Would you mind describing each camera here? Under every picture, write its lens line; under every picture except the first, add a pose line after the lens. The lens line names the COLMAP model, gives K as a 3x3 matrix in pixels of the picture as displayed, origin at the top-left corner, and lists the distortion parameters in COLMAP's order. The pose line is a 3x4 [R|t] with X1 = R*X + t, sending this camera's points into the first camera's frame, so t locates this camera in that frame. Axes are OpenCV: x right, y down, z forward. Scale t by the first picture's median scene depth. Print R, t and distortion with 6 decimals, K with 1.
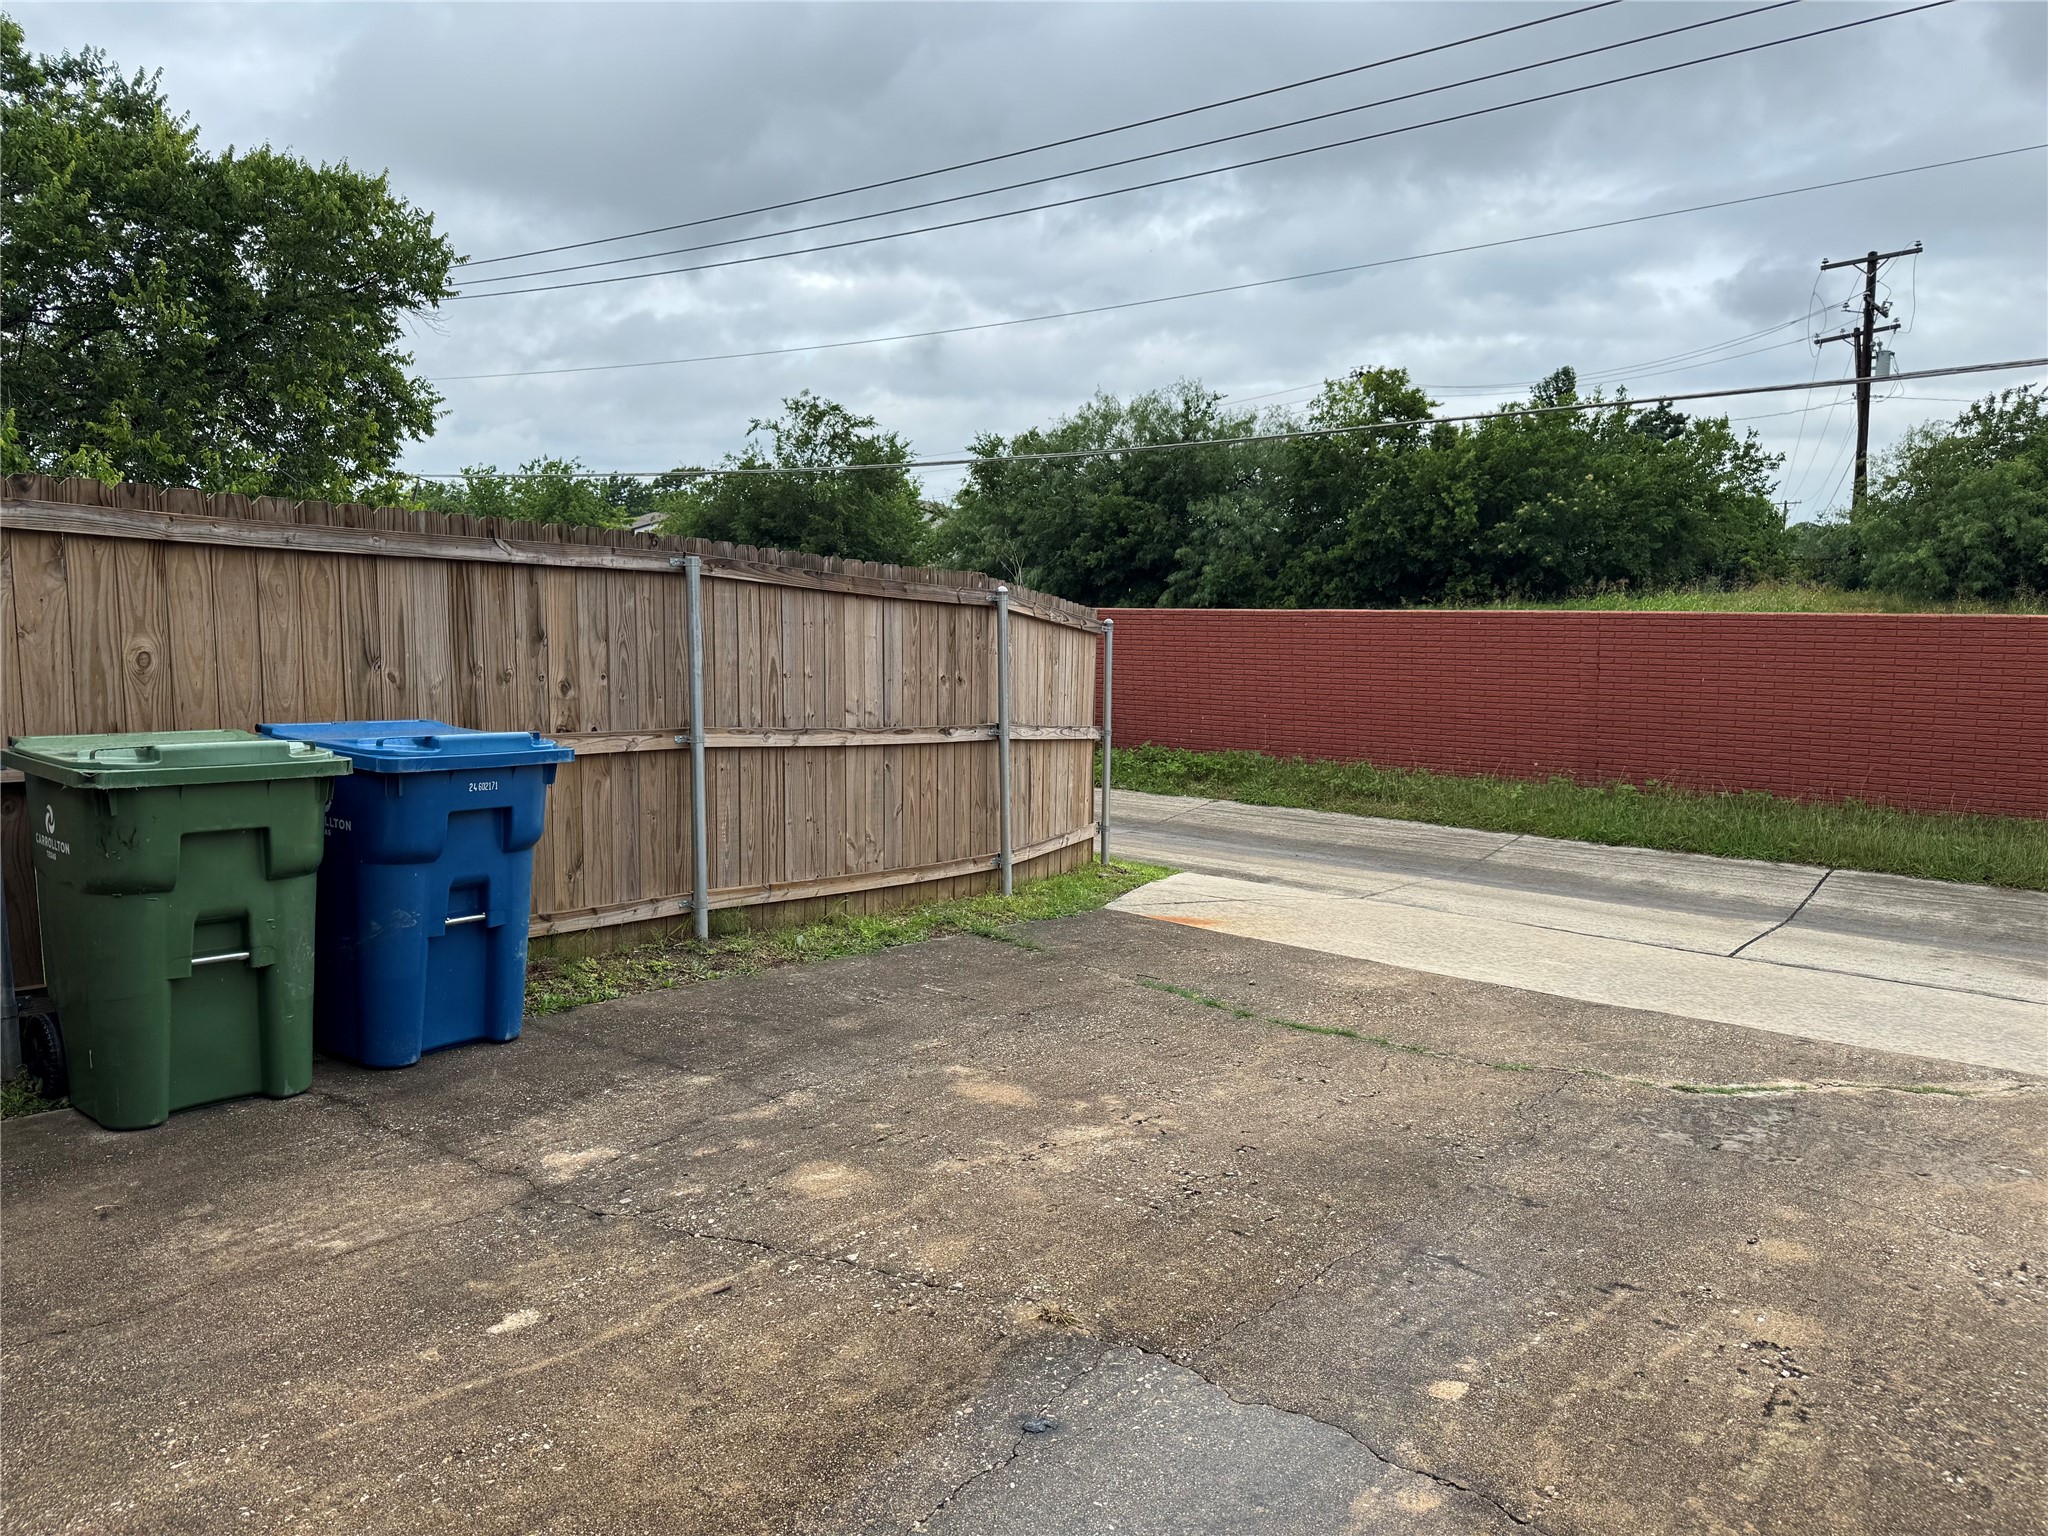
lens RADIAL K [[1431.0, 0, 1023.9], [0, 1431.0, 775.5], [0, 0, 1]] dist [0.043440, -0.058786]
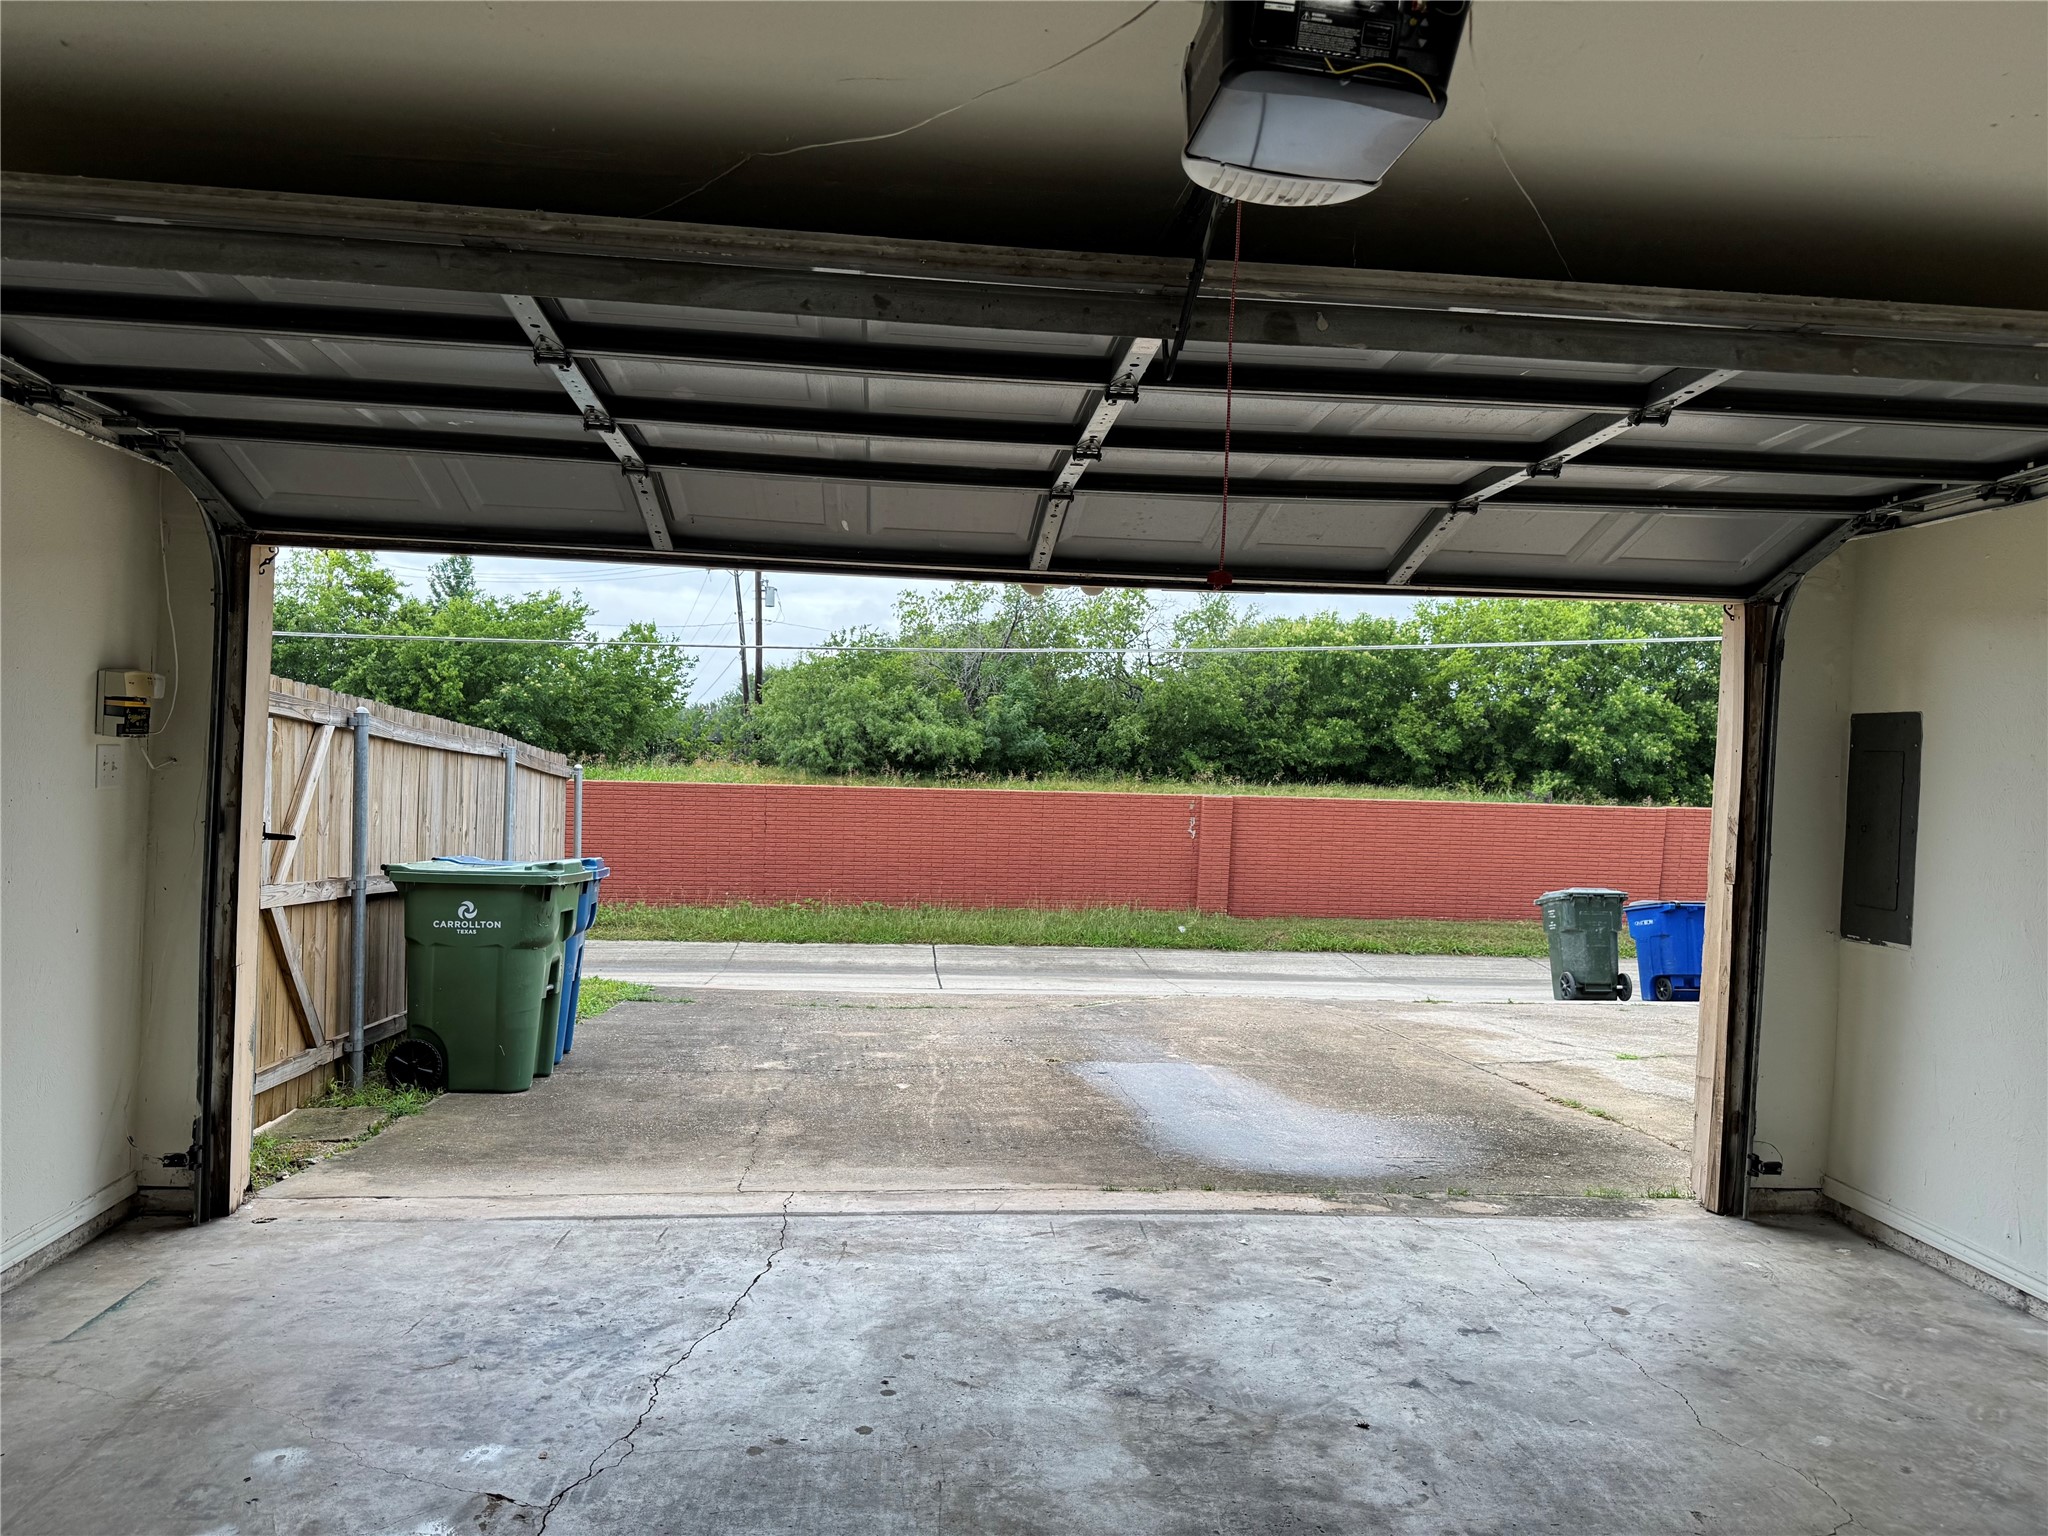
lens RADIAL K [[1431.0, 0, 1028.1], [0, 1431.0, 760.3], [0, 0, 1]] dist [0.043440, -0.058786]
pose [[0.709223, 0.022525, 0.704625, -0.166299], [0.065245, 0.993103, -0.097418, 0.007484], [-0.701959, 0.115065, 0.702861, -0.076689]]
